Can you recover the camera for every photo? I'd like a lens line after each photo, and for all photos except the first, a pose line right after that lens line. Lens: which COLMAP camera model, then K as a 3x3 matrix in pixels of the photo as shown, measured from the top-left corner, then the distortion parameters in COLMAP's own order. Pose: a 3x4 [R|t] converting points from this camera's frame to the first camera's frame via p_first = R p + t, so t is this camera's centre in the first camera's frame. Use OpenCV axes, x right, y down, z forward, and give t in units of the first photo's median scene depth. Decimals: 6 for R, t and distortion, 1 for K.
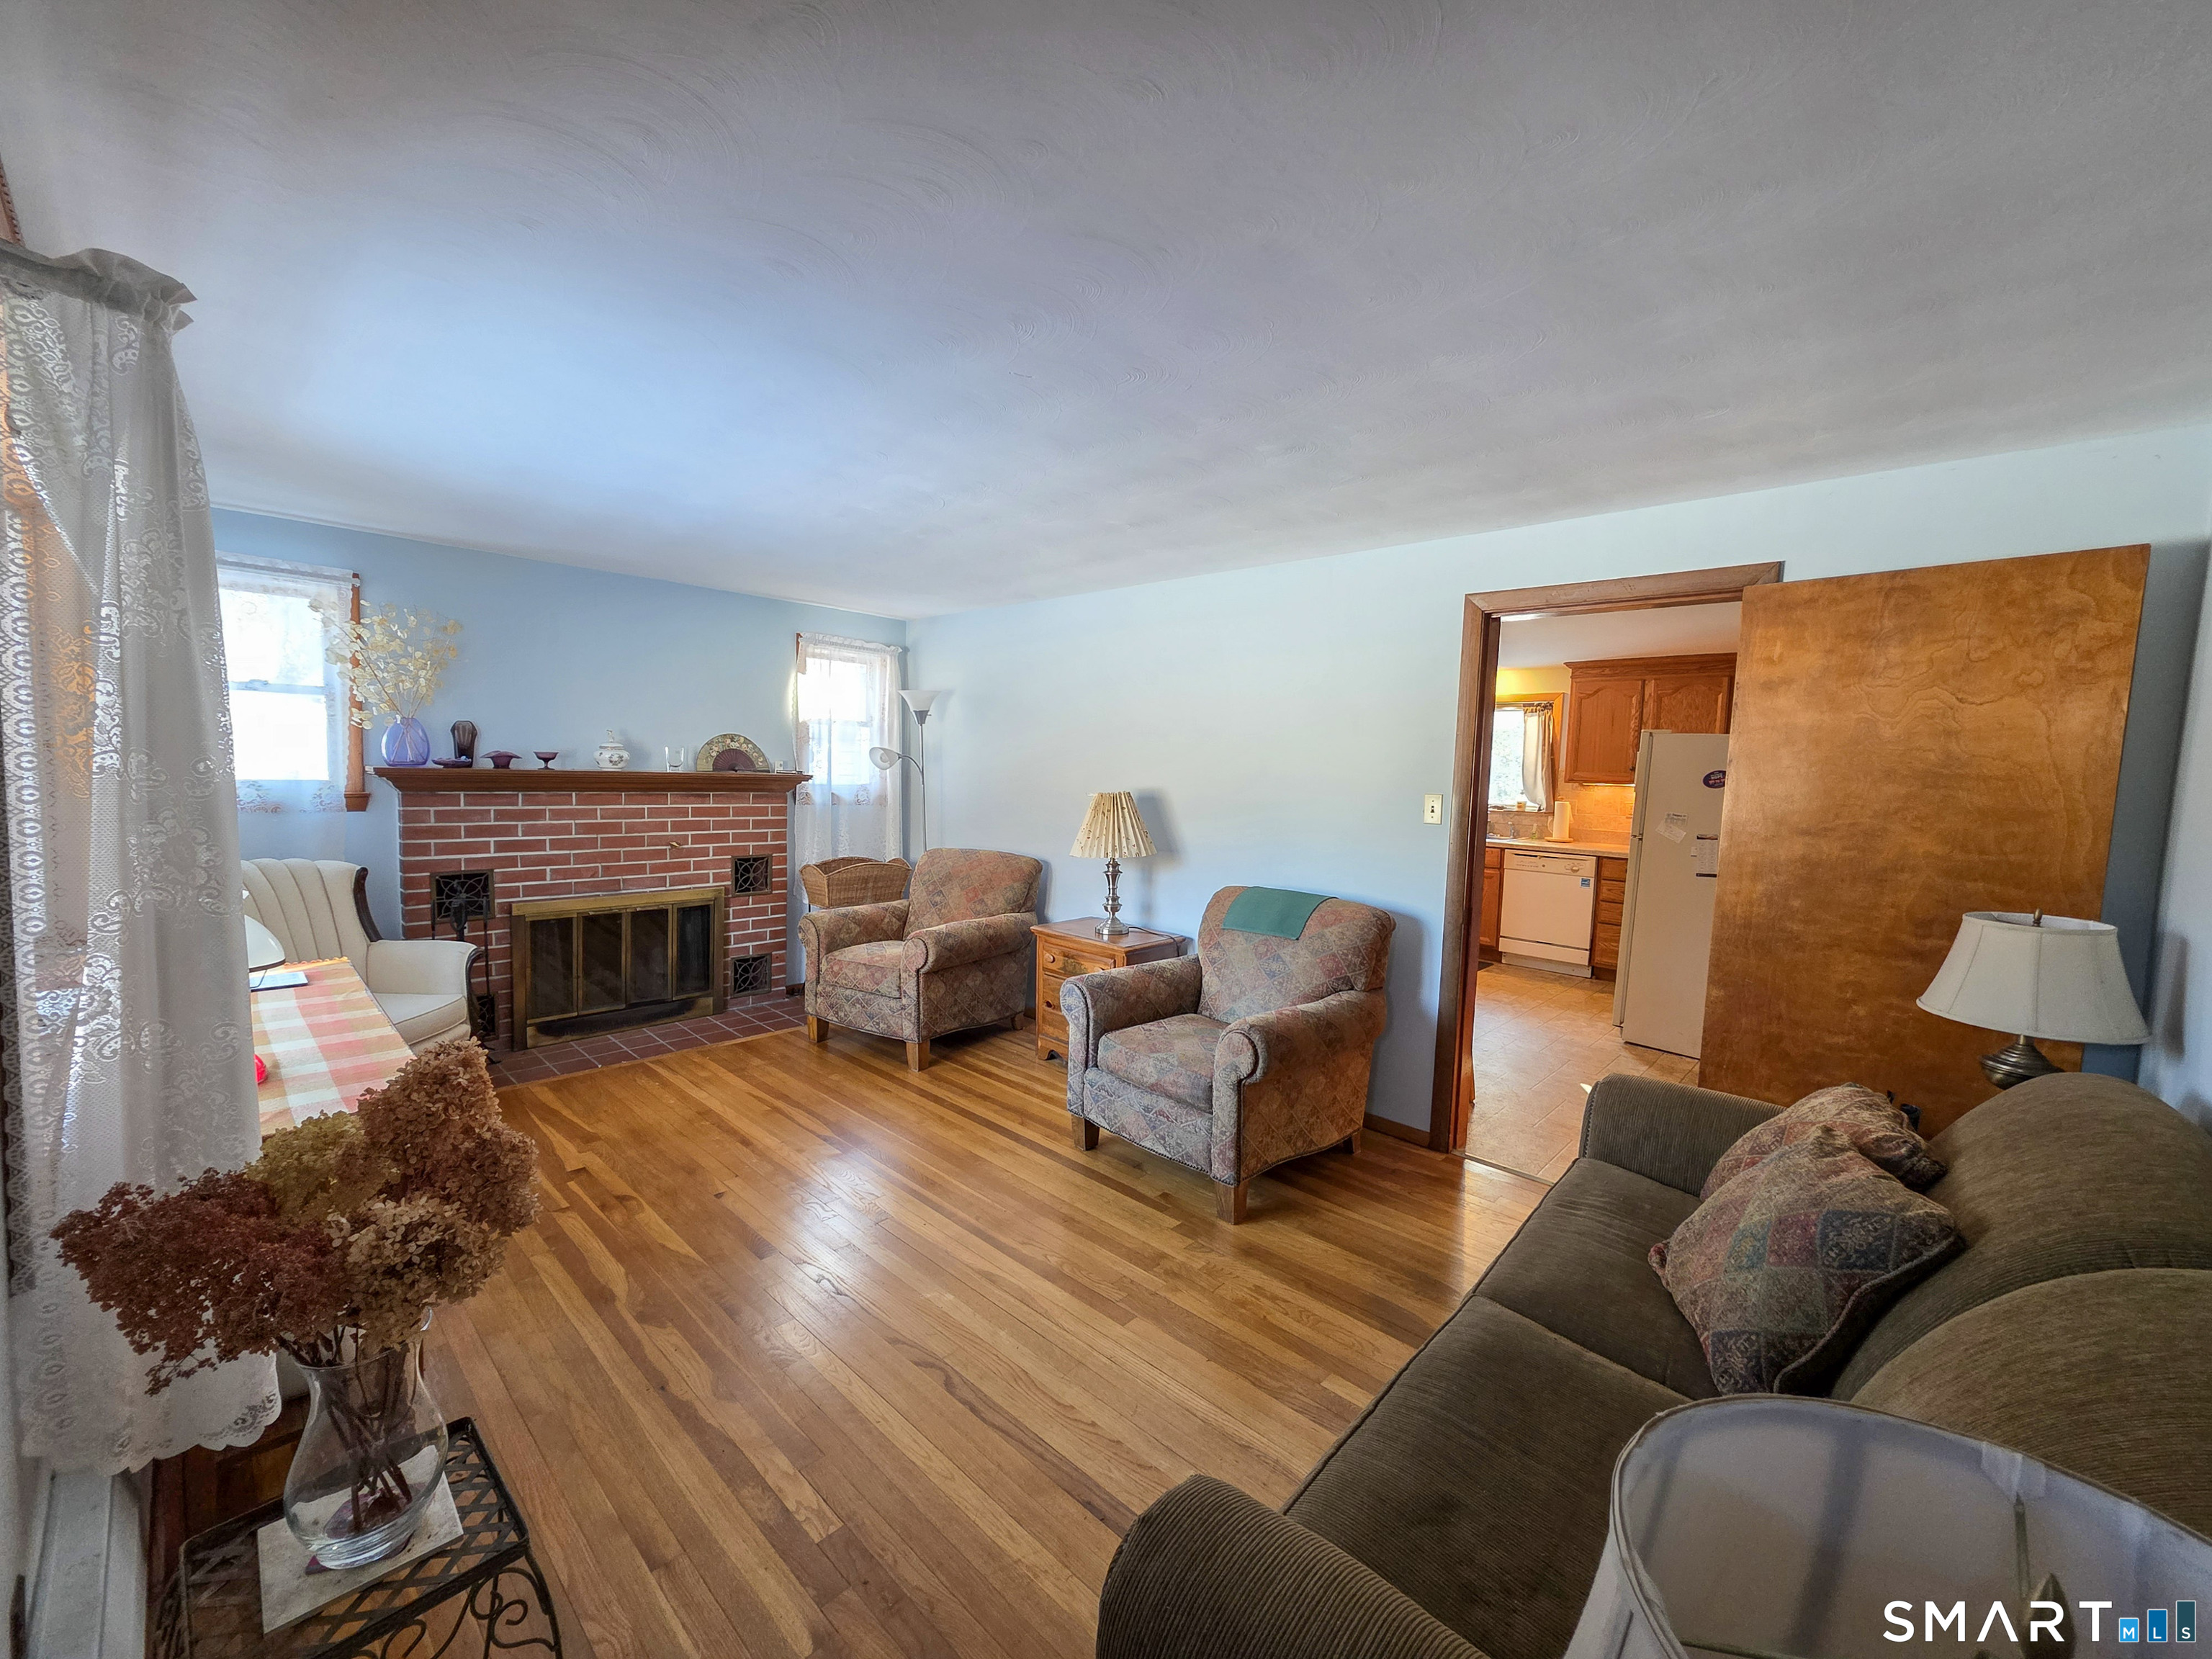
lens RADIAL K [[872.7, 0, 1106.0], [0, 872.7, 829.5], [0, 0, 1]] dist [0.011061, -0.000182]
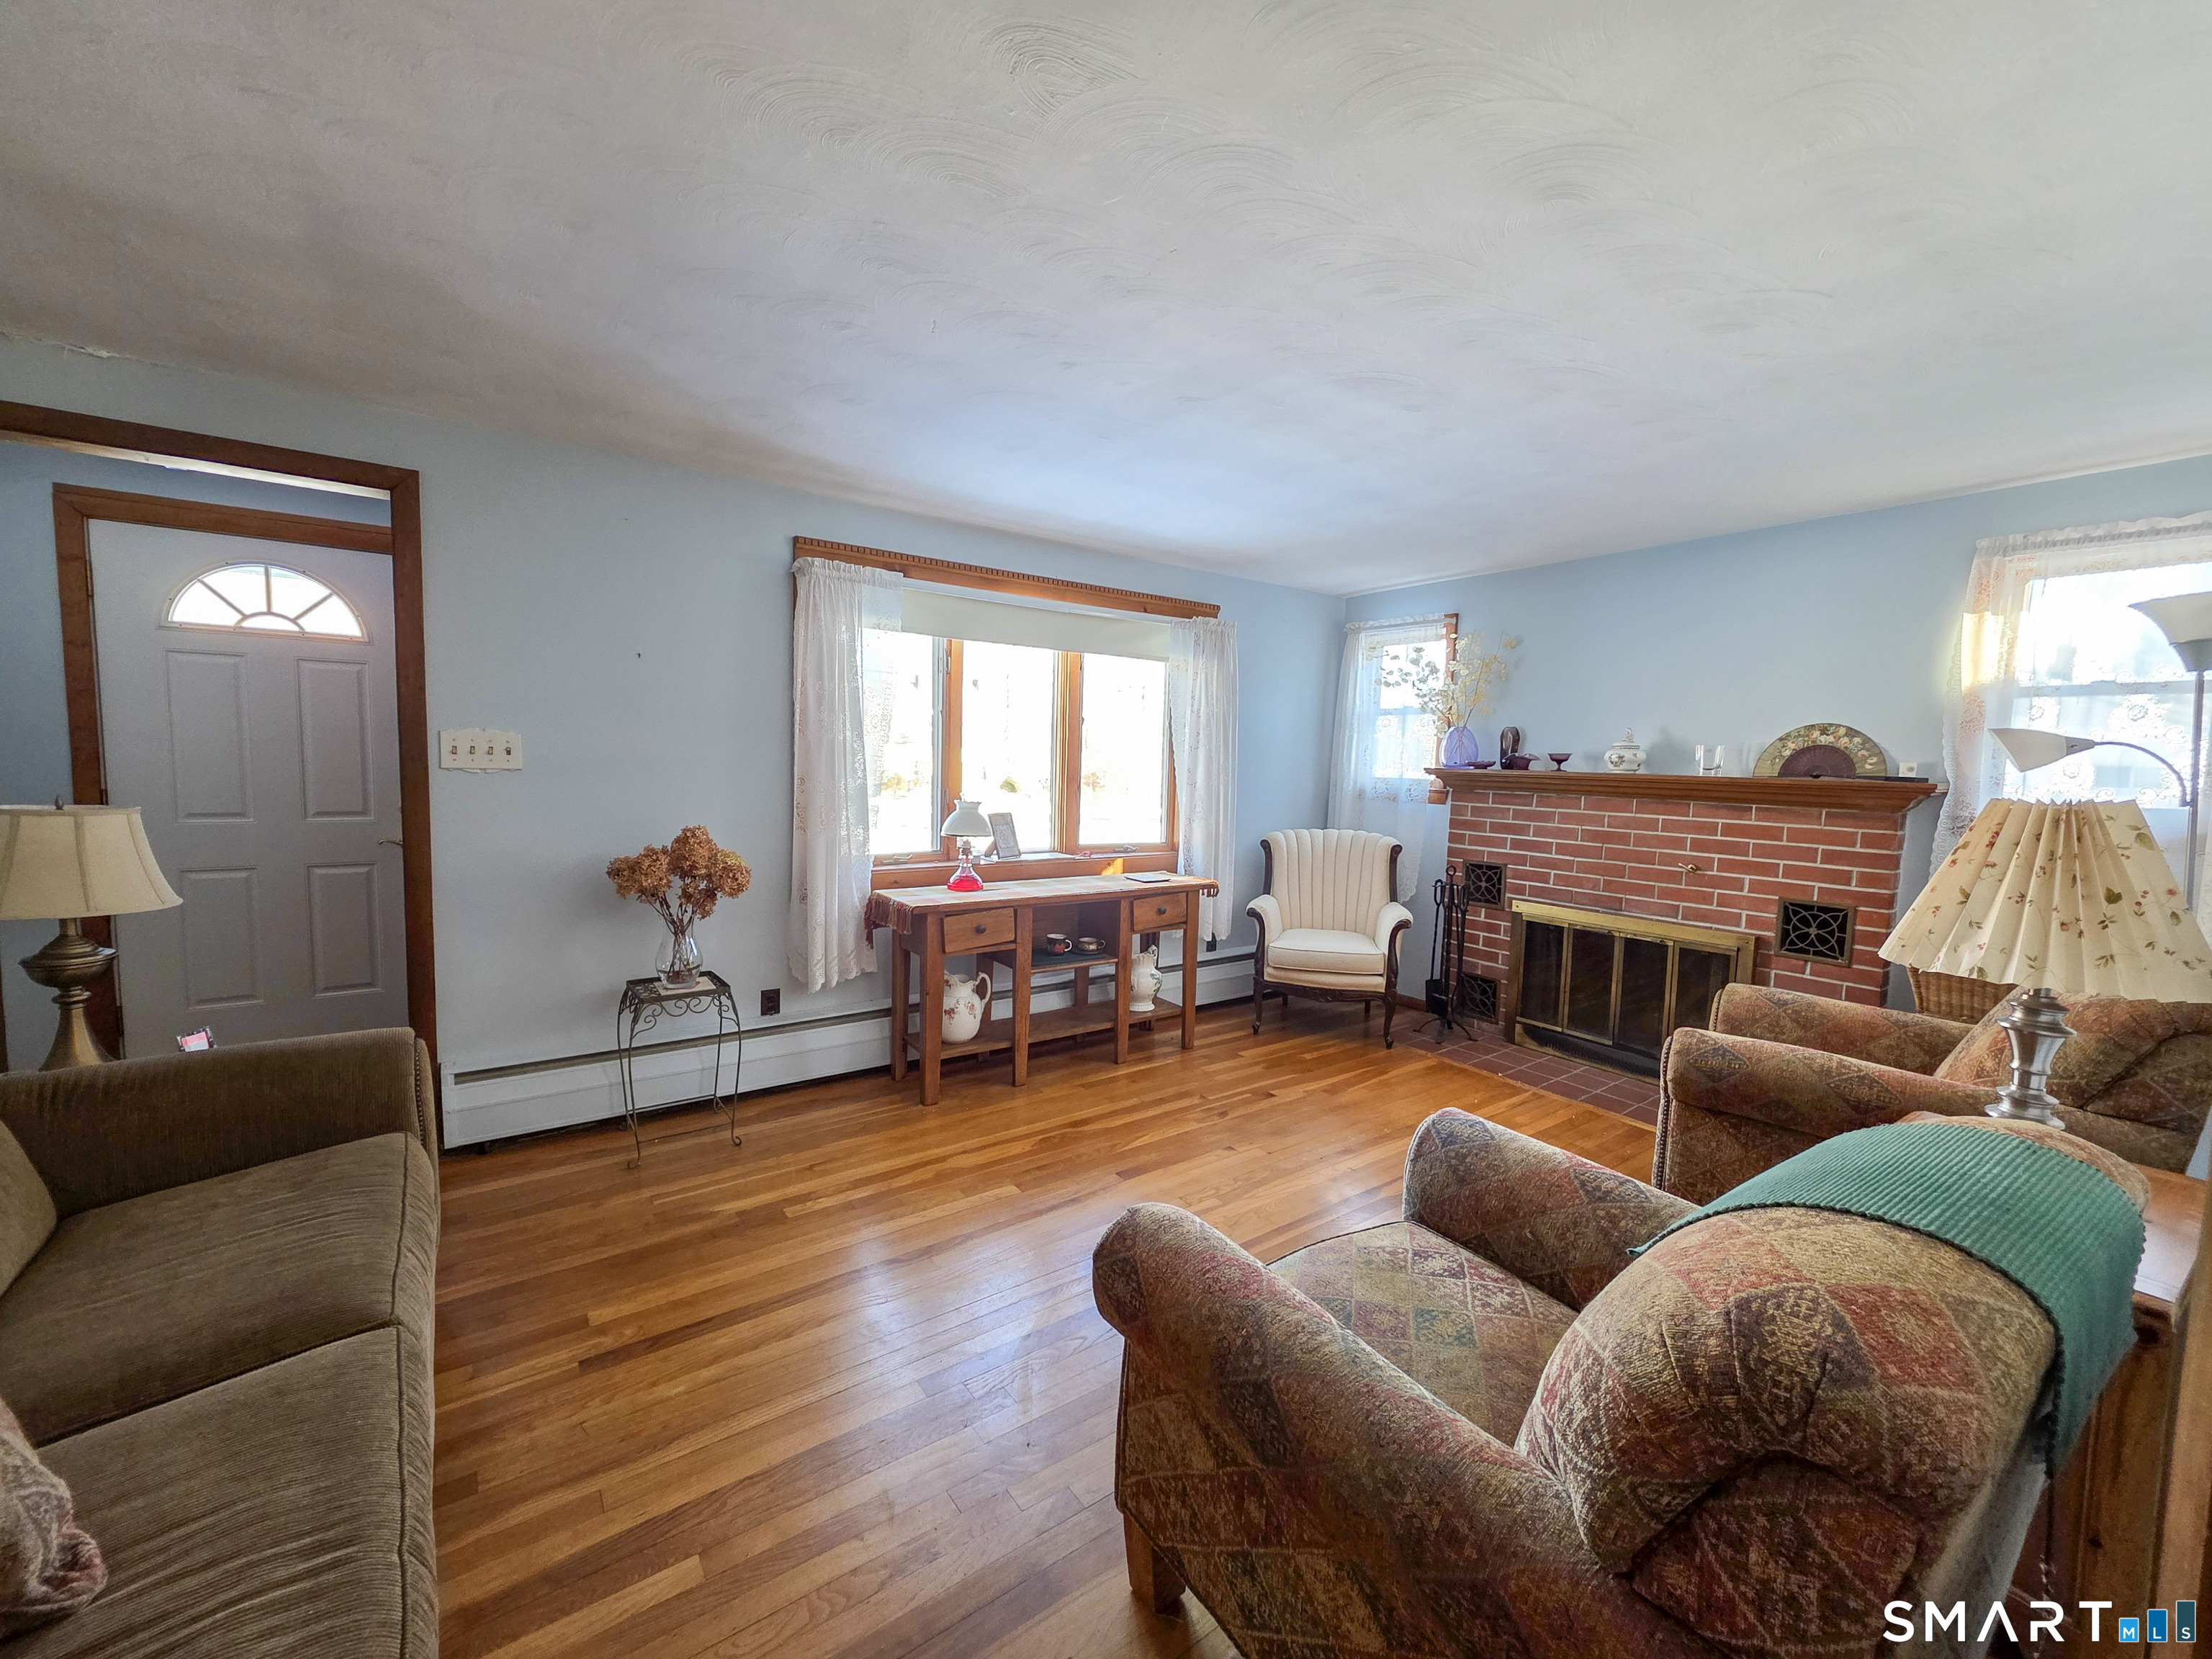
lens RADIAL K [[890.3, 0, 1106.0], [0, 890.3, 829.5], [0, 0, 1]] dist [0.030230, -0.000038]
pose [[-0.171302, 0.047324, -0.984081, 0.432113], [-0.104169, 0.992377, 0.065856, -0.017108], [0.979696, 0.113792, -0.165067, 0.666498]]
